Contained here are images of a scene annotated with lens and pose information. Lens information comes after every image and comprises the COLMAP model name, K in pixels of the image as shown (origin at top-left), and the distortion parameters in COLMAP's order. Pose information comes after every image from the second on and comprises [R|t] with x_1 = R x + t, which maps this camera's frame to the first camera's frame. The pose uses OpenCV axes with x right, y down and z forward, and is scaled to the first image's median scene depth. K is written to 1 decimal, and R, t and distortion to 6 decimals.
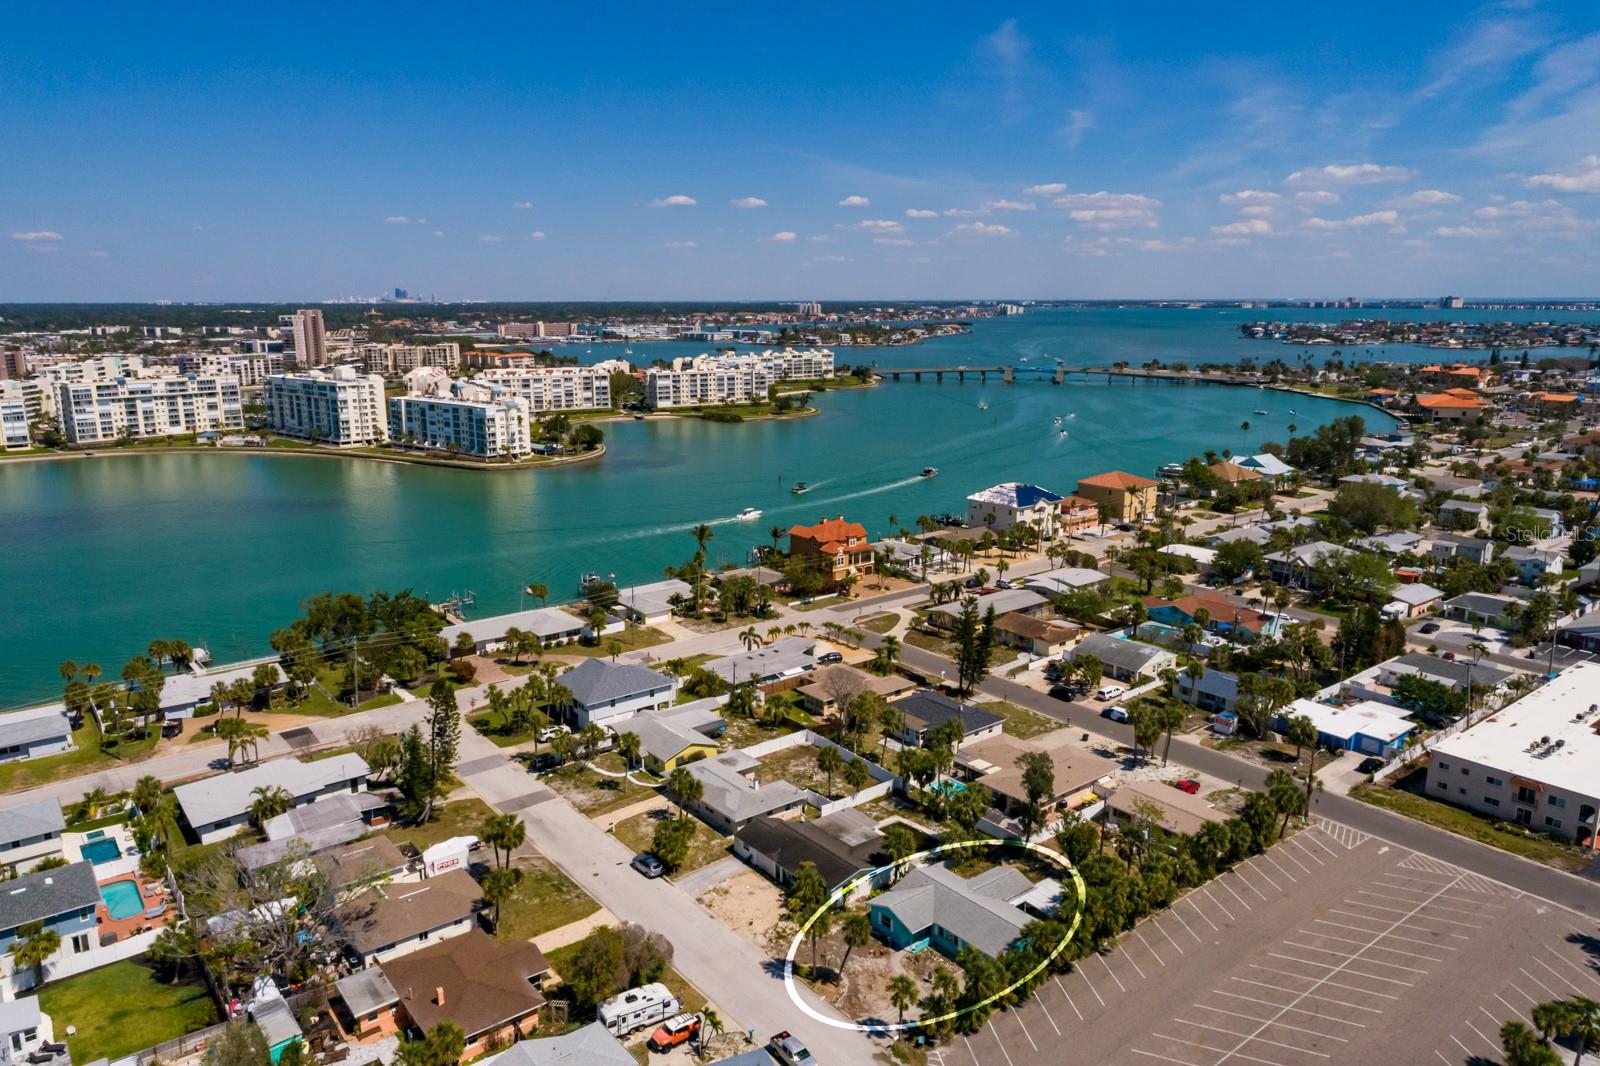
lens RADIAL K [[1087.3, 0, 800.9], [0, 1087.3, 538.4], [0, 0, 1]] dist [-0.004749, 0.017555]
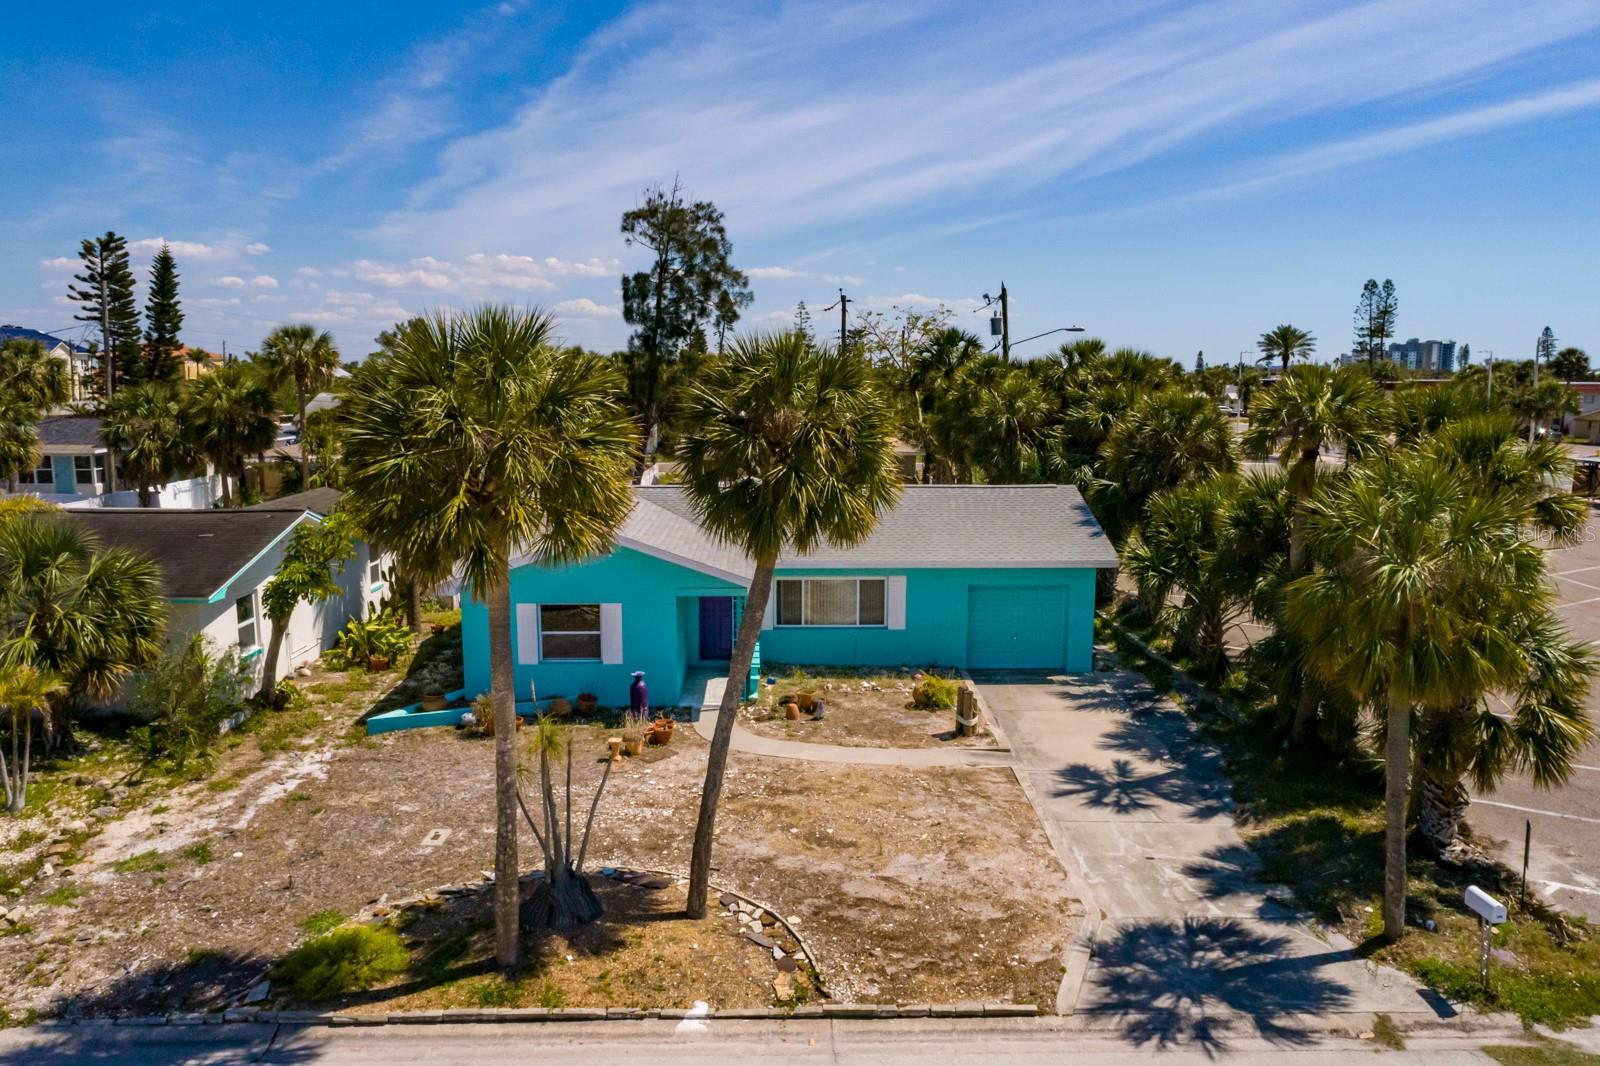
lens RADIAL K [[1089.0, 0, 799.3], [0, 1089.0, 534.5], [0, 0, 1]] dist [-0.001791, 0.009688]
pose [[0.602031, -0.111279, 0.790680, -0.013795], [0.168431, 0.985658, 0.010475, 0.079874], [-0.780506, 0.126869, 0.612139, 0.196505]]
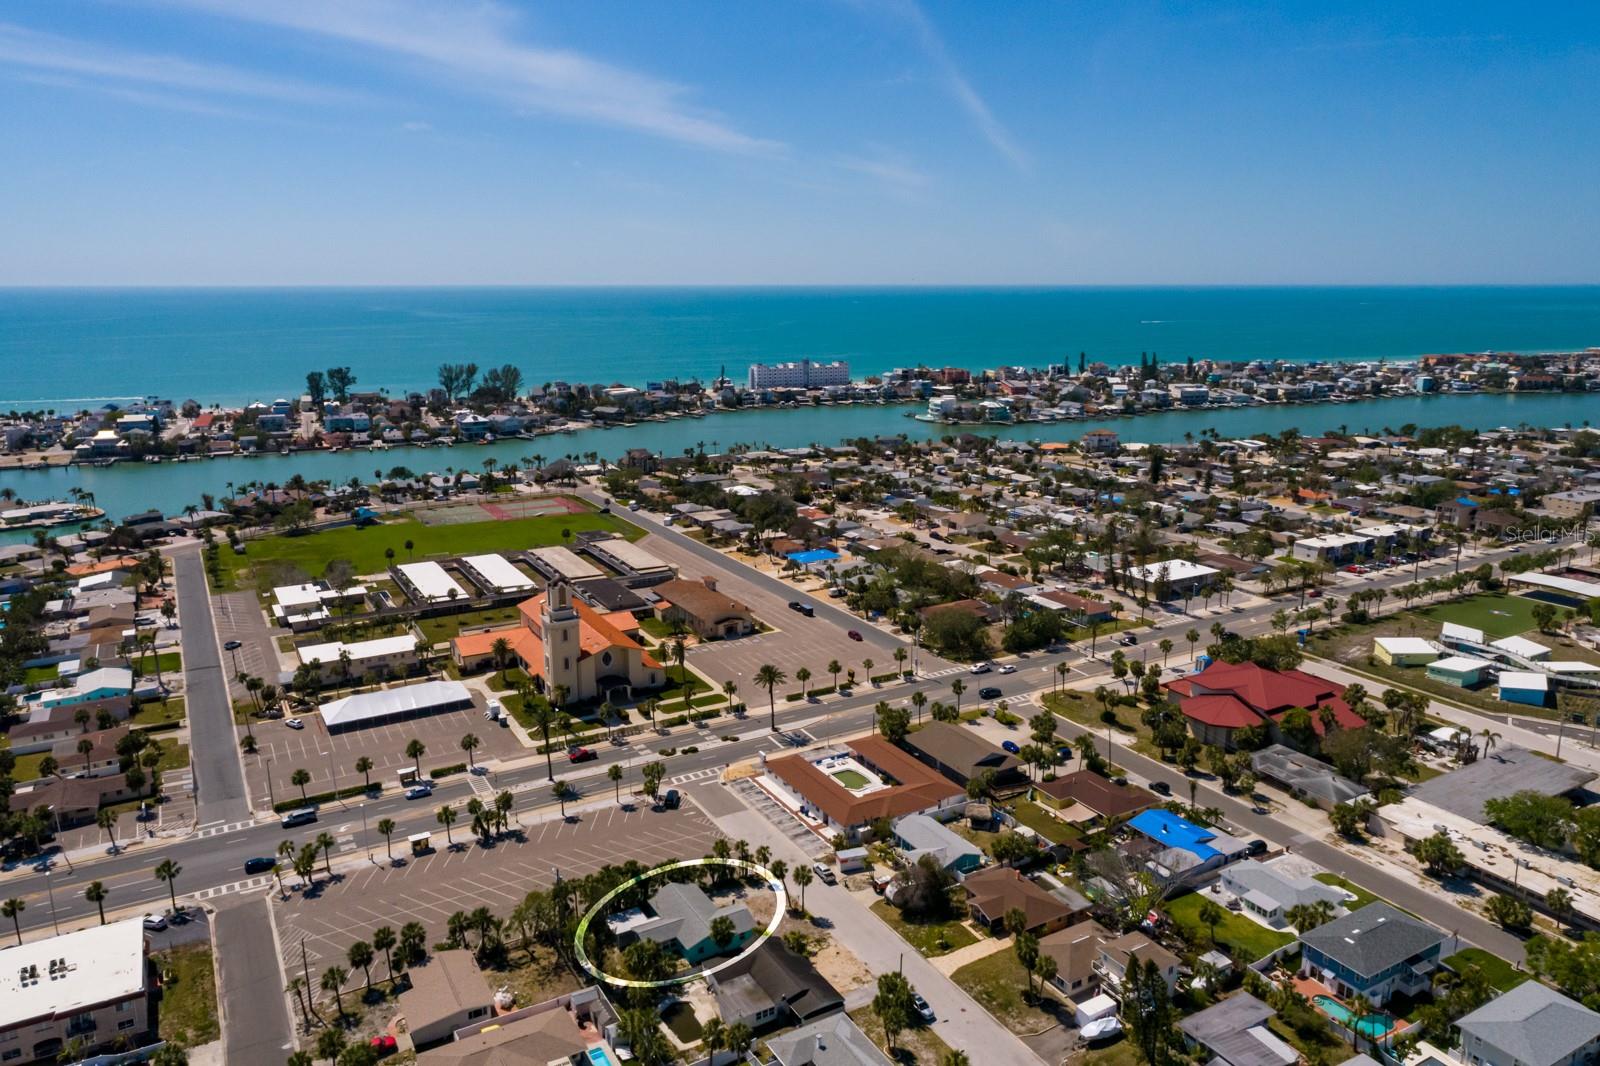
lens RADIAL K [[1099.1, 0, 801.8], [0, 1099.1, 532.1], [0, 0, 1]] dist [-0.007699, 0.020058]
pose [[-0.989584, -0.028340, 0.141140, -0.044277], [0.034756, 0.904394, 0.425281, -0.176389], [-0.139698, 0.425756, -0.893989, 0.490388]]
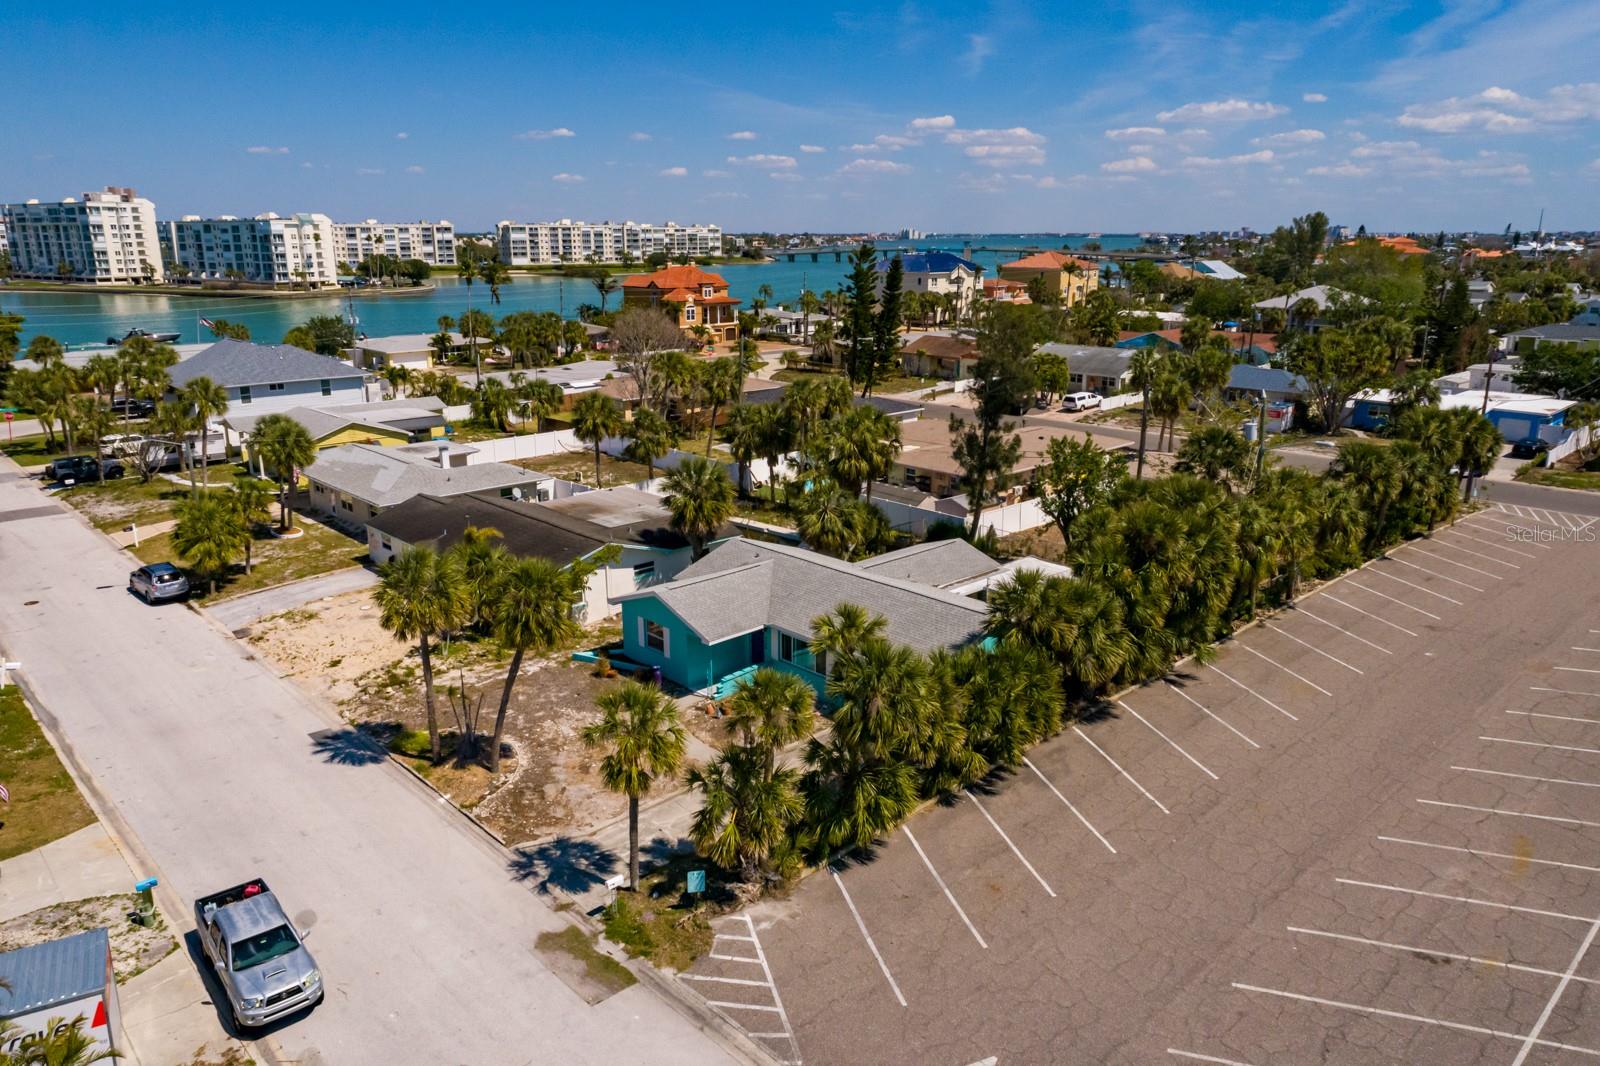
lens RADIAL K [[1092.2, 0, 800.6], [0, 1092.2, 533.6], [0, 0, 1]] dist [0.000545, 0.010281]
pose [[0.996127, -0.021466, 0.085262, 0.023303], [0.017232, 0.998596, 0.050081, 0.069207], [-0.086217, -0.048418, 0.995099, 0.137923]]
